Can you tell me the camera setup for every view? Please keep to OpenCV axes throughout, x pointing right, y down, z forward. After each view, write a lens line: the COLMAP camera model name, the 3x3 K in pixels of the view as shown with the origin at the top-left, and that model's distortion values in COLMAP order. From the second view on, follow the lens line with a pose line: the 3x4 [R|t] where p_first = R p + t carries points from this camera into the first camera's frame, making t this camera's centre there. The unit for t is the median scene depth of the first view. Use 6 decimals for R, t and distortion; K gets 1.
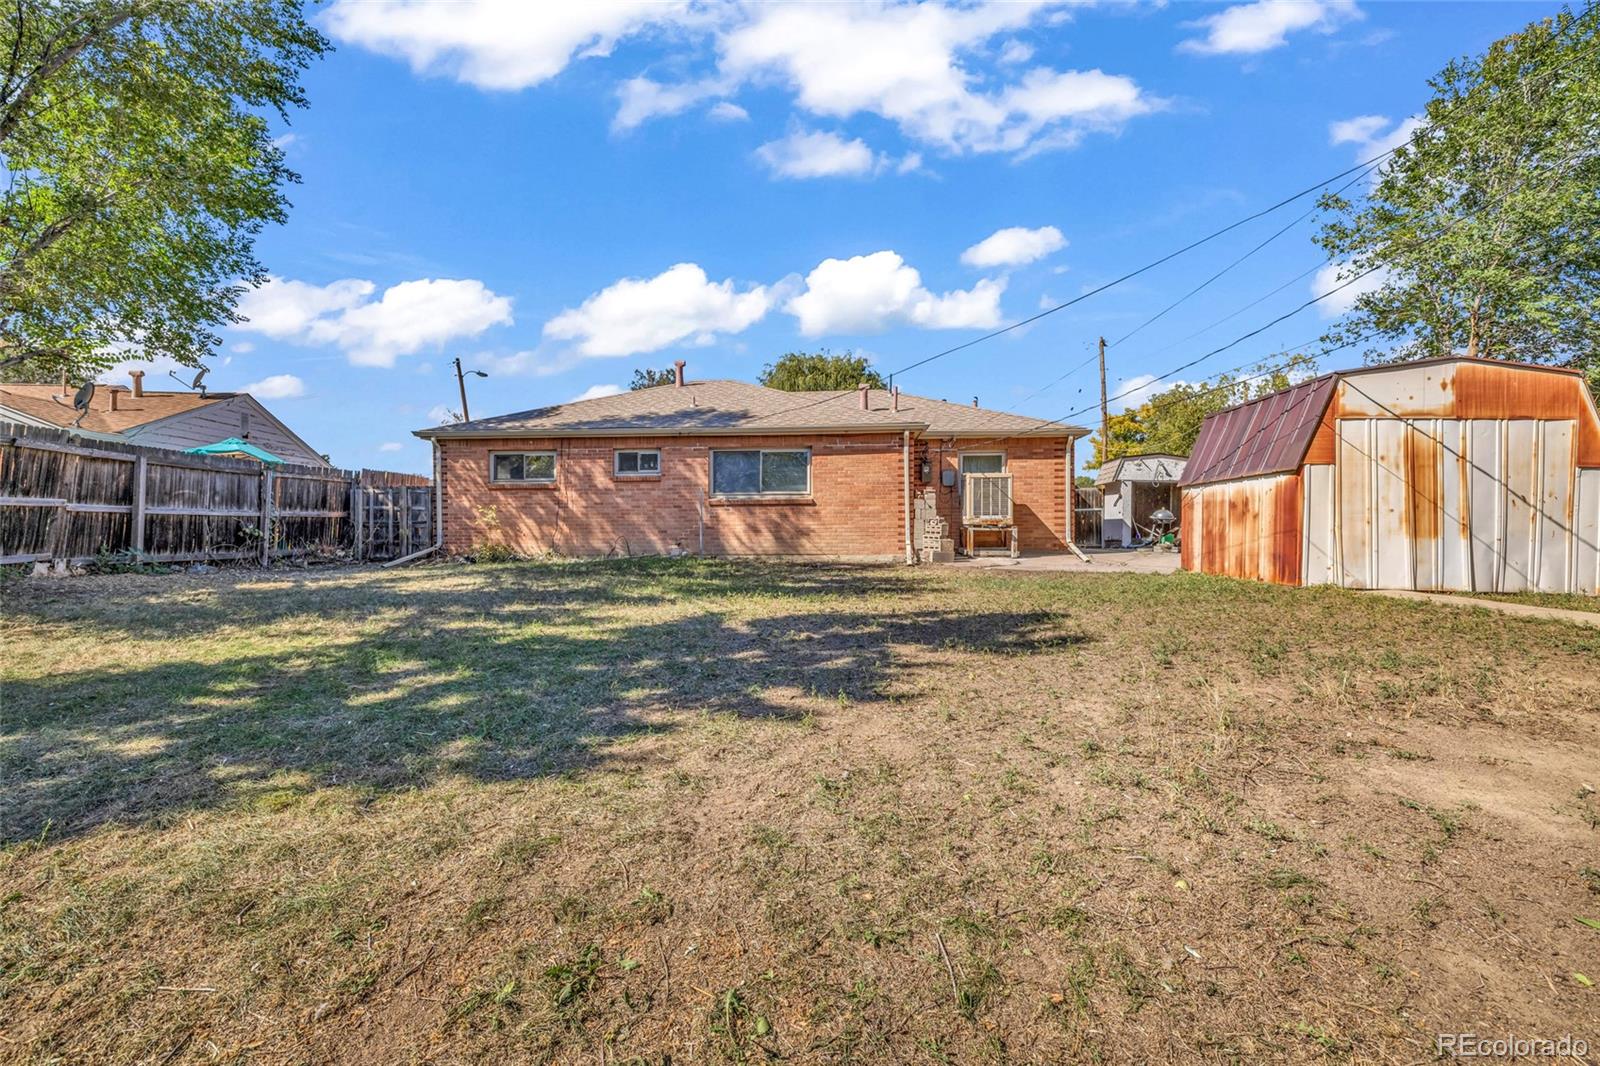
lens RADIAL K [[669.5, 0, 807.8], [0, 669.5, 535.3], [0, 0, 1]] dist [0.000266, 0.000516]
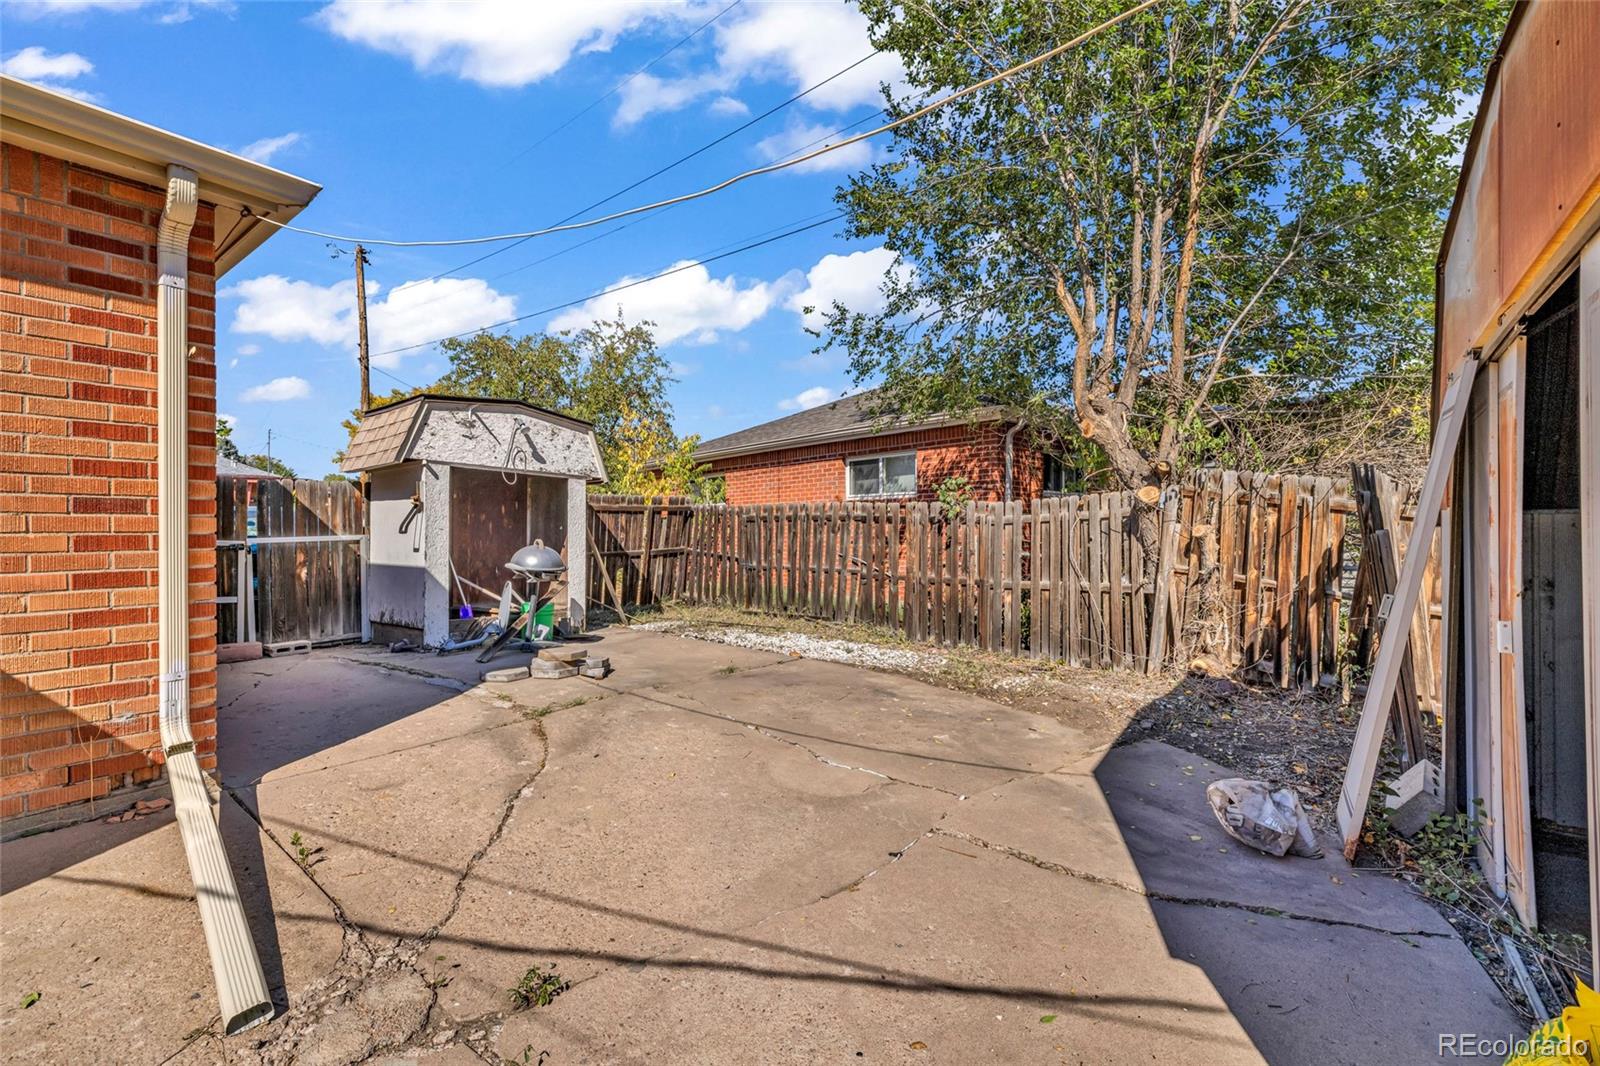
lens RADIAL K [[669.5, 0, 795.5], [0, 669.5, 531.3], [0, 0, 1]] dist [0.000266, 0.000516]
pose [[0.549132, 0.002739, 0.835731, 0.336969], [0.008894, 0.999919, -0.009122, -0.047760], [-0.835689, 0.012442, 0.549063, 0.768846]]
